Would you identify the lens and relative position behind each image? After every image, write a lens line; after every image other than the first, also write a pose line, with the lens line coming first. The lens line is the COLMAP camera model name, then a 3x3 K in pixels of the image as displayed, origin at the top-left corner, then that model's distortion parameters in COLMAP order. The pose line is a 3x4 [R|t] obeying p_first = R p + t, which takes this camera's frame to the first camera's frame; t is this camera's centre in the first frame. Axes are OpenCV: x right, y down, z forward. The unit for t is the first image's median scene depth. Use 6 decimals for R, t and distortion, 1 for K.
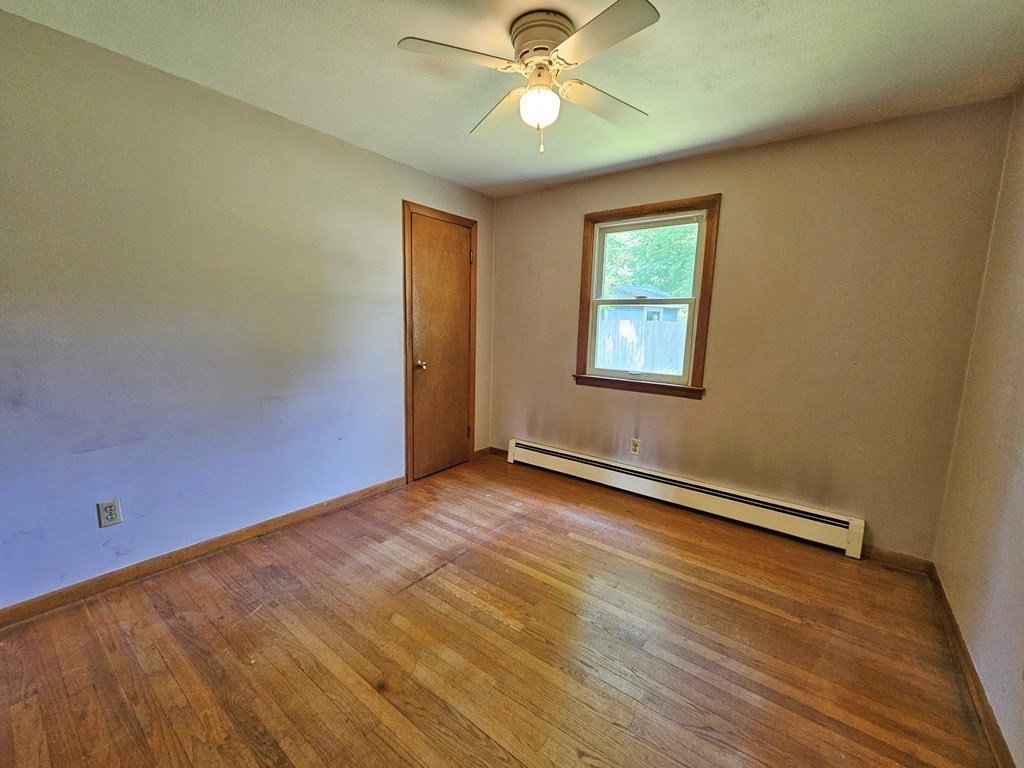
lens RADIAL K [[419.4, 0, 512.0], [0, 419.4, 384.0], [0, 0, 1]] dist [0.001450, -0.000178]
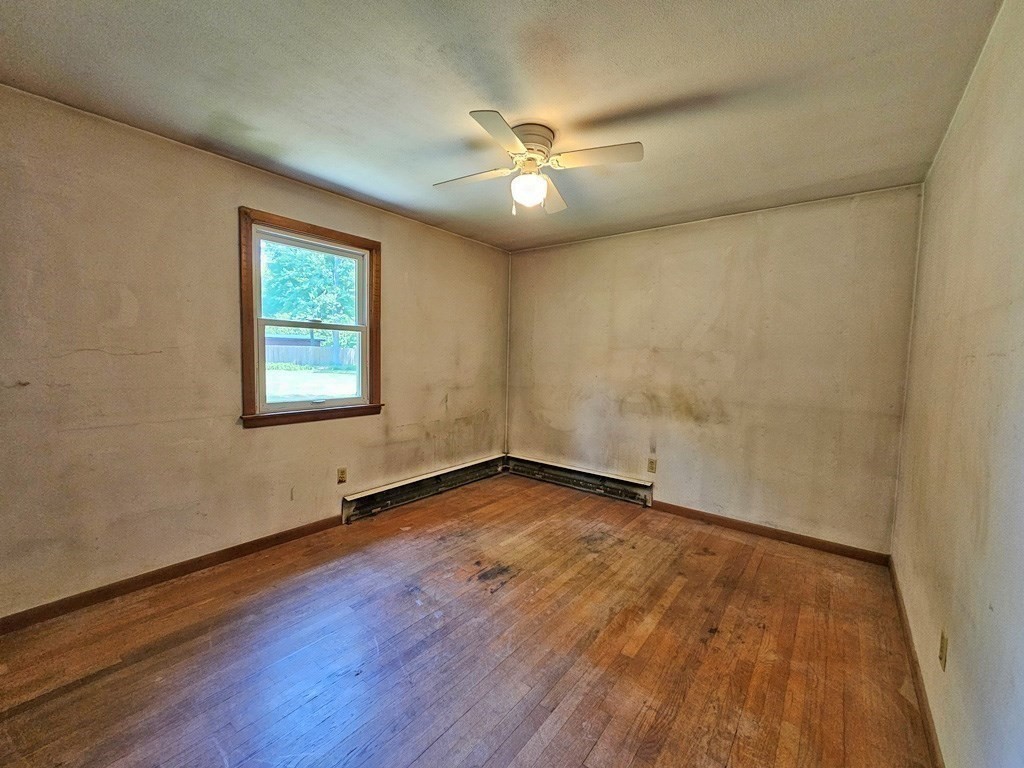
lens RADIAL K [[419.4, 0, 512.0], [0, 419.4, 384.0], [0, 0, 1]] dist [0.001450, -0.000178]
pose [[0.014496, -0.090267, 0.995812, -0.660699], [0.129514, 0.987697, 0.087646, -0.093539], [-0.991472, 0.127701, 0.026008, 0.567122]]
